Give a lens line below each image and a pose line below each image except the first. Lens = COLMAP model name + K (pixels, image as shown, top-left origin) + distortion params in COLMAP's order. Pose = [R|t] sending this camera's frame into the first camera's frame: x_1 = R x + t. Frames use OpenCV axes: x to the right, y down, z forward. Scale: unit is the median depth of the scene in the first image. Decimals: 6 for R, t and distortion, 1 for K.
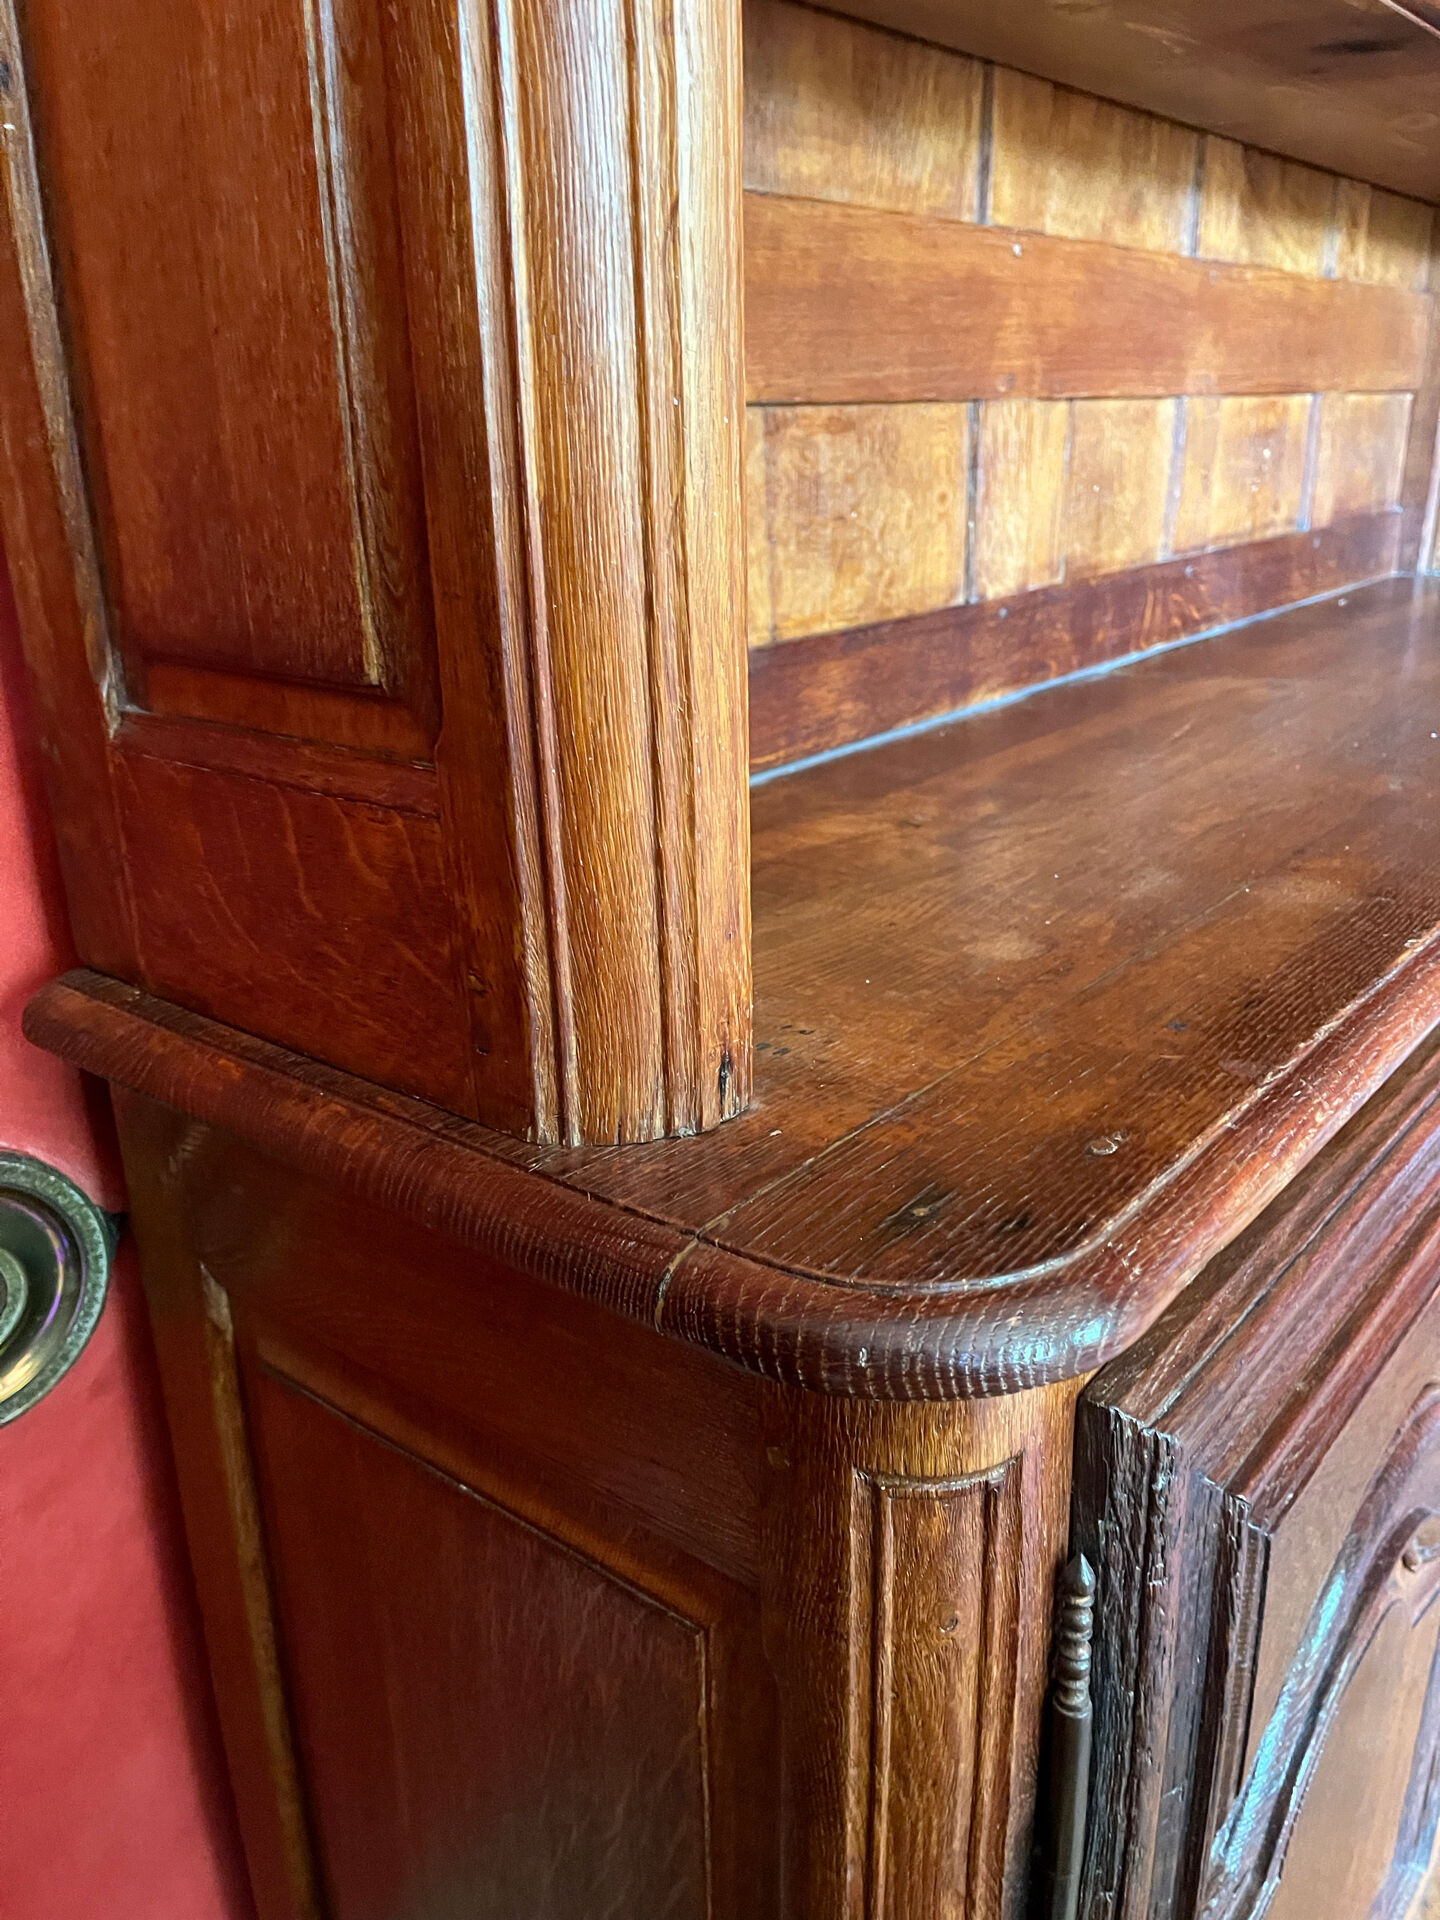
lens RADIAL K [[1506.5, 0, 720.0], [0, 1506.5, 960.0], [0, 0, 1]] dist [0.028096, 0.004868]
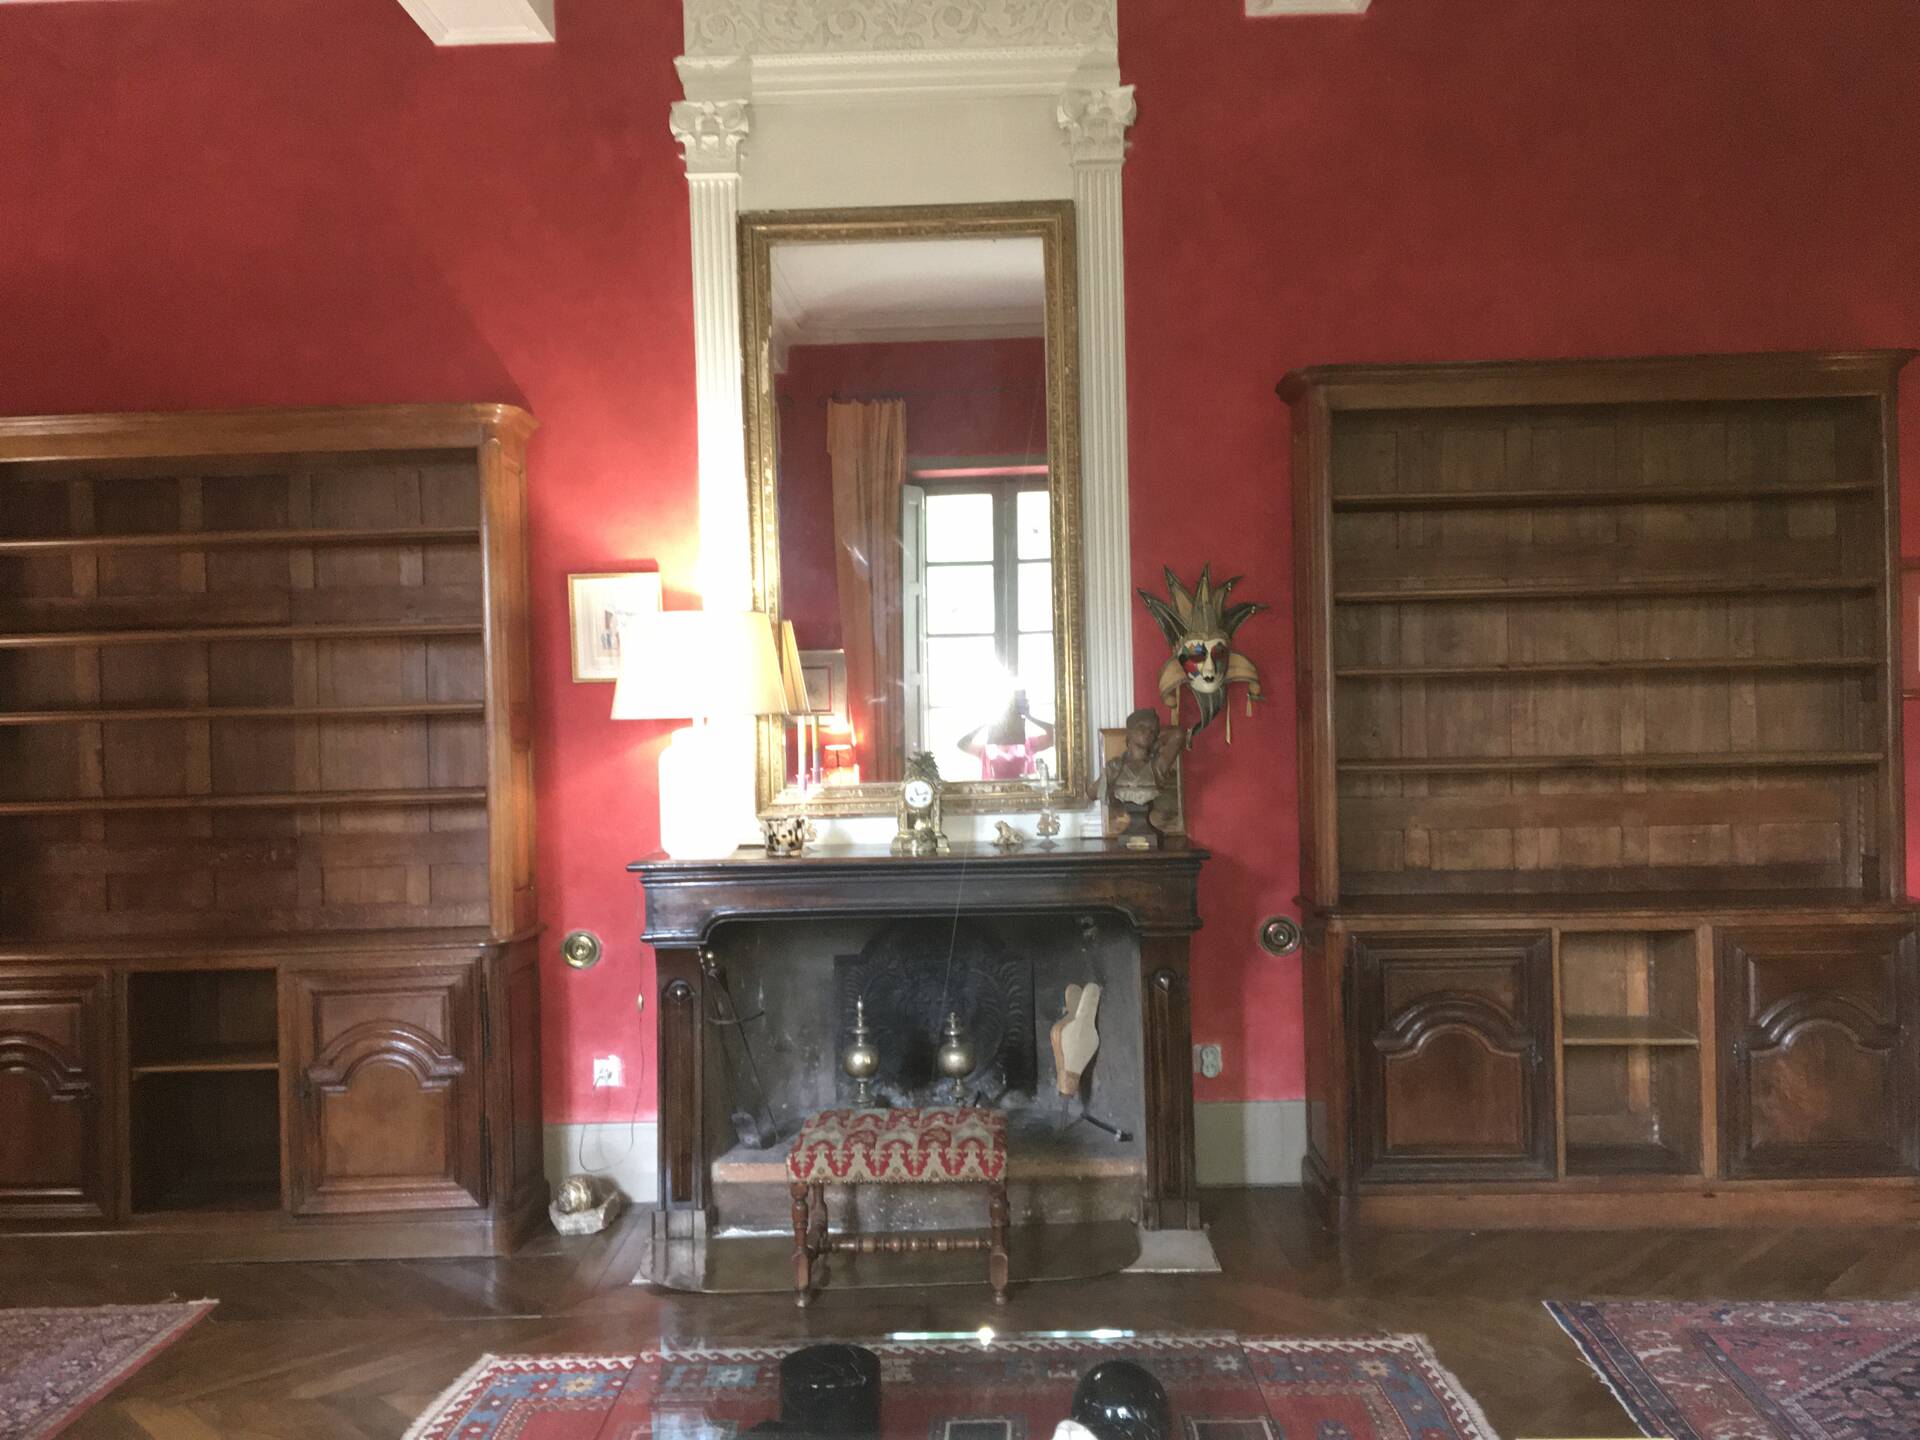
lens RADIAL K [[1585.6, 0, 960.0], [0, 1585.6, 720.0], [0, 0, 1]] dist [0.088022, -0.128098]
pose [[0.612671, 0.013499, -0.790223, 3.087591], [-0.256350, 0.949192, -0.182537, 0.672534], [0.747609, 0.314409, 0.585003, -3.357486]]
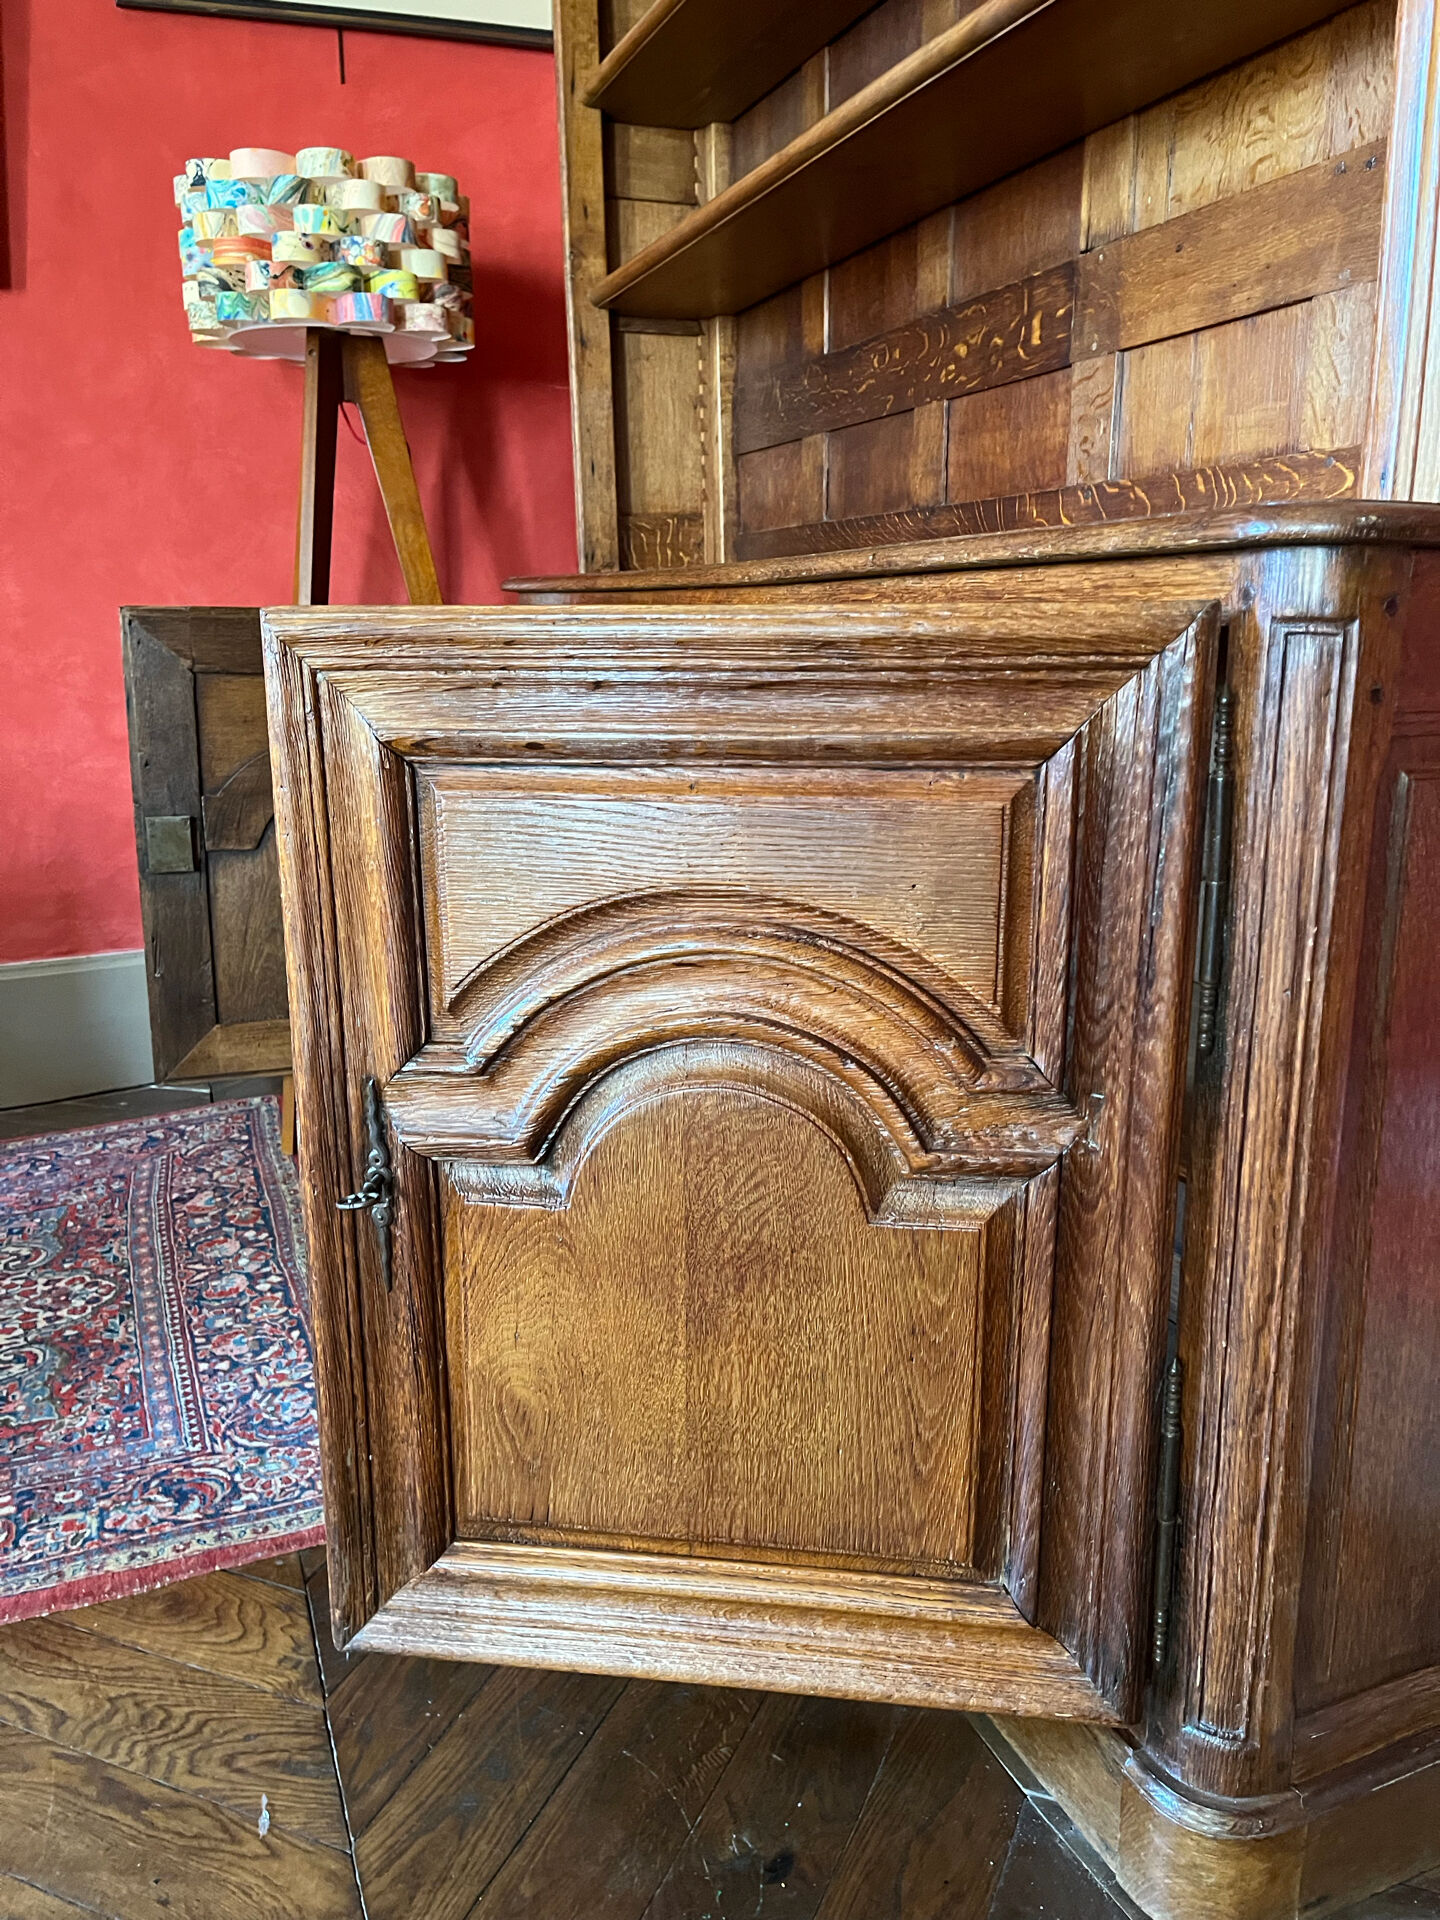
lens RADIAL K [[1455.2, 0, 720.0], [0, 1455.2, 960.0], [0, 0, 1]] dist [0.077845, -0.097562]
pose [[-0.484622, 0.240792, -0.840928, -0.633377], [-0.268365, 0.874073, 0.404940, 0.750636], [0.832539, 0.421918, -0.358975, -1.272088]]
